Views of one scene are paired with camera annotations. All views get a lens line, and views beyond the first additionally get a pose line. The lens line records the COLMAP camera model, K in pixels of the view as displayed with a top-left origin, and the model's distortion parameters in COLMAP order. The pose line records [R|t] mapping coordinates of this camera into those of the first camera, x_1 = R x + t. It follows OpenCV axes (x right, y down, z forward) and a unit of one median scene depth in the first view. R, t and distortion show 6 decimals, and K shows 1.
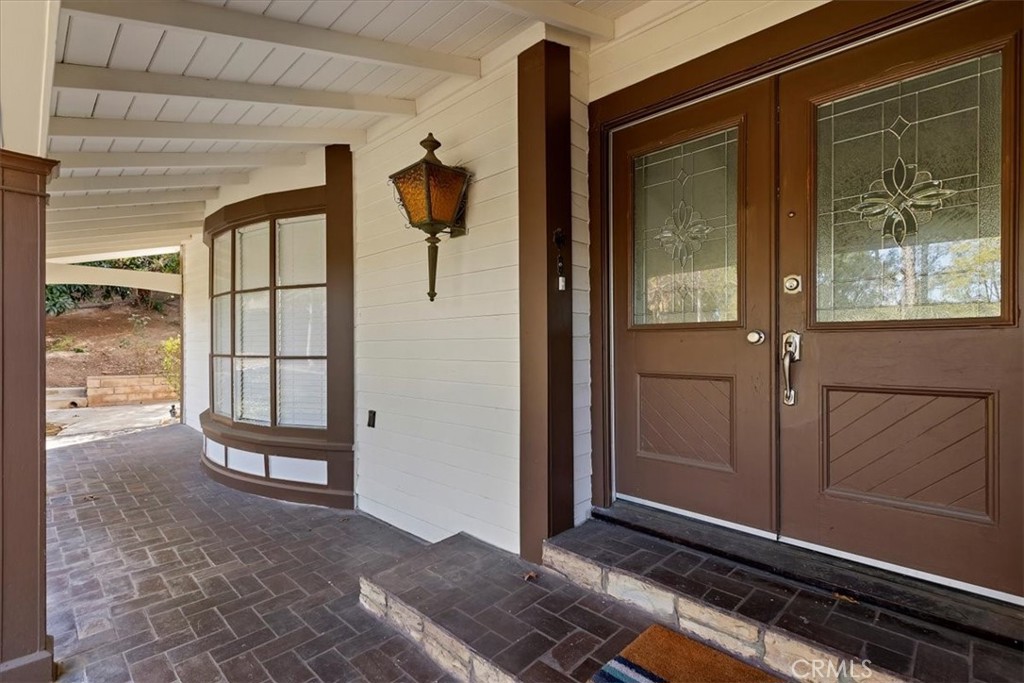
lens RADIAL K [[474.1, 0, 514.6], [0, 474.1, 347.7], [0, 0, 1]] dist [0.000251, -0.000004]
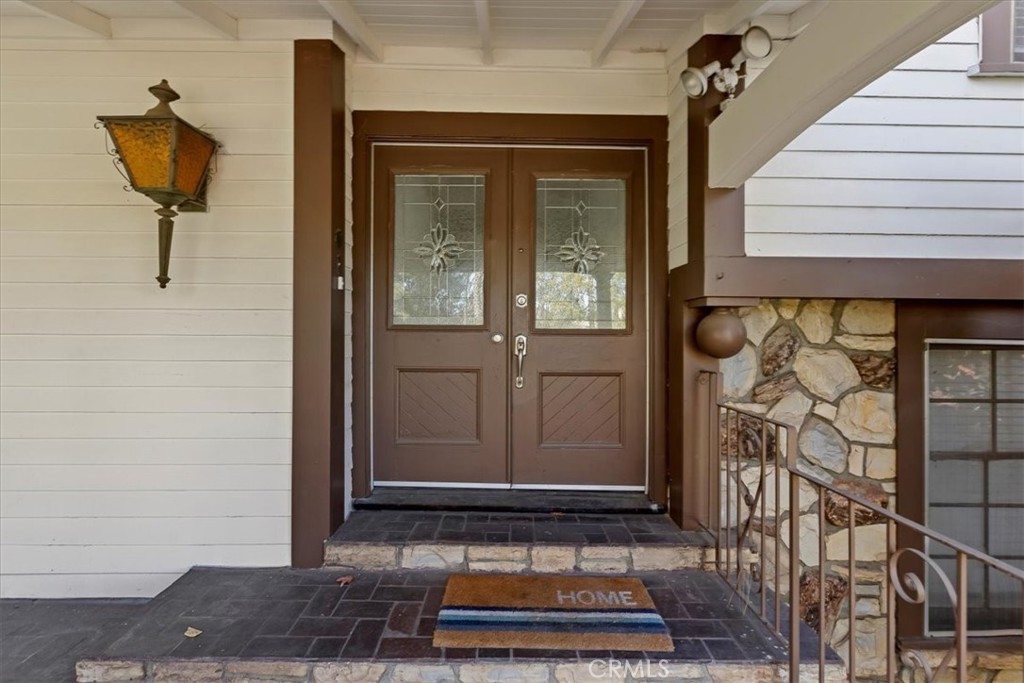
lens RADIAL K [[474.1, 0, 518.3], [0, 474.1, 336.5], [0, 0, 1]] dist [0.000251, -0.000004]
pose [[0.720255, 0.012798, 0.693592, -0.360245], [-0.005192, 0.999901, -0.013059, -0.010263], [-0.693690, 0.005804, 0.720250, 0.003957]]
